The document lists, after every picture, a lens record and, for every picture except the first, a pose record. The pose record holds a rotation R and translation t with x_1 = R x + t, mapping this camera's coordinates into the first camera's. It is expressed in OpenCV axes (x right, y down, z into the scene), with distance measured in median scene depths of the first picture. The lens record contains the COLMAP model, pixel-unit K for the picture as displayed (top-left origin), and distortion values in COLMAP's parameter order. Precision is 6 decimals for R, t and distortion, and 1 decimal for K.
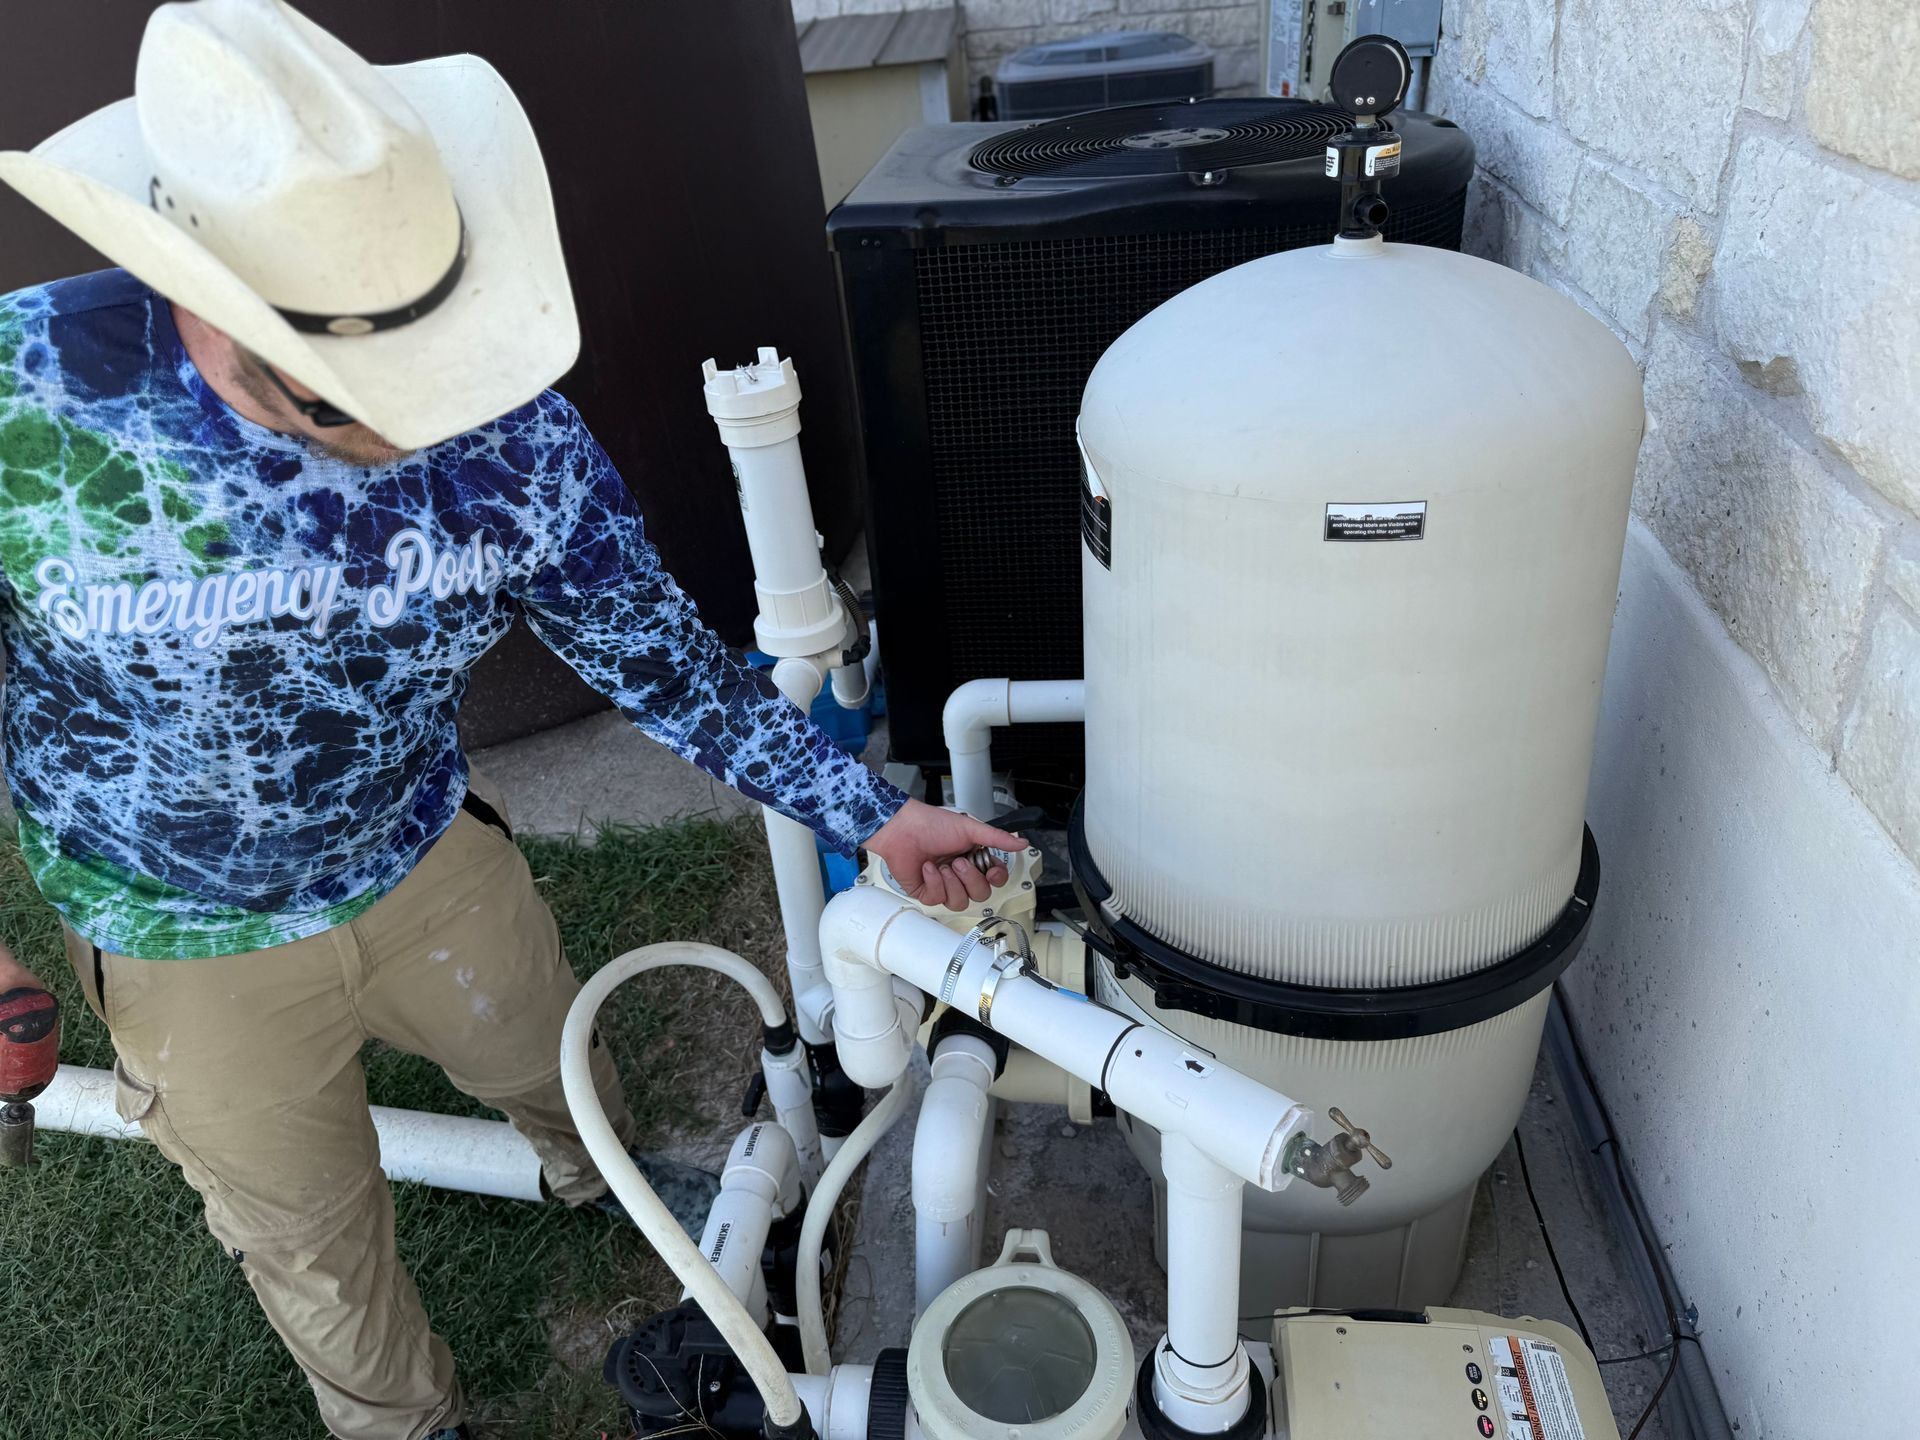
lens RADIAL K [[1383.8, 0, 951.8], [0, 1383.8, 752.3], [0, 0, 1]] dist [0.004370, -0.009532]
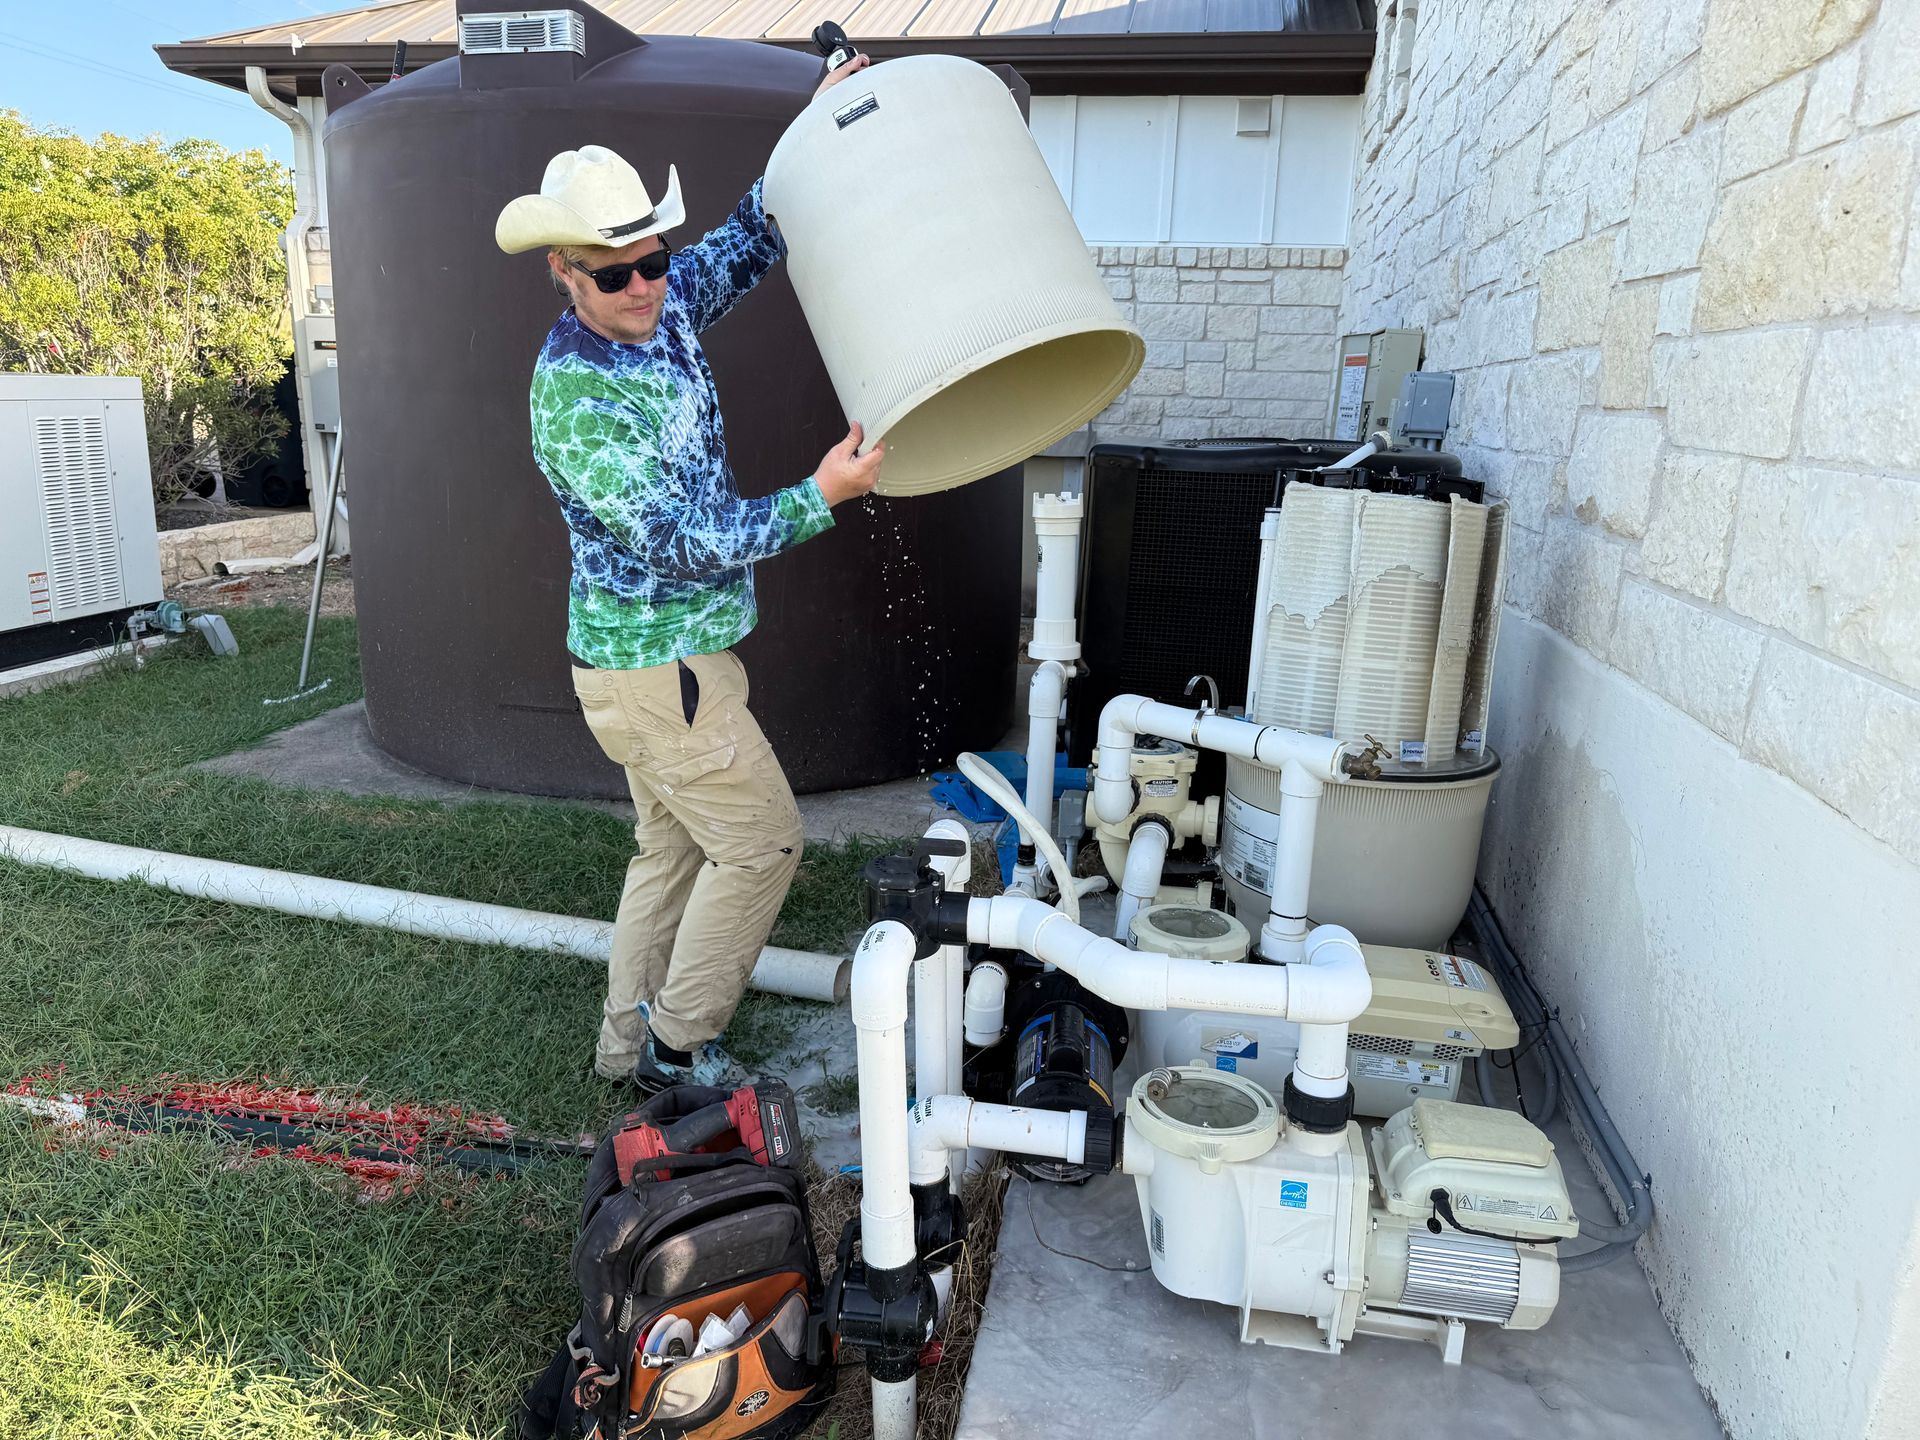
lens RADIAL K [[1383.8, 0, 951.8], [0, 1383.8, 752.3], [0, 0, 1]] dist [0.004370, -0.009532]
pose [[0.990730, 0.132523, -0.029868, -0.177432], [-0.135466, 0.947326, -0.290211, 0.572495], [-0.010165, 0.291567, 0.956496, -0.627667]]
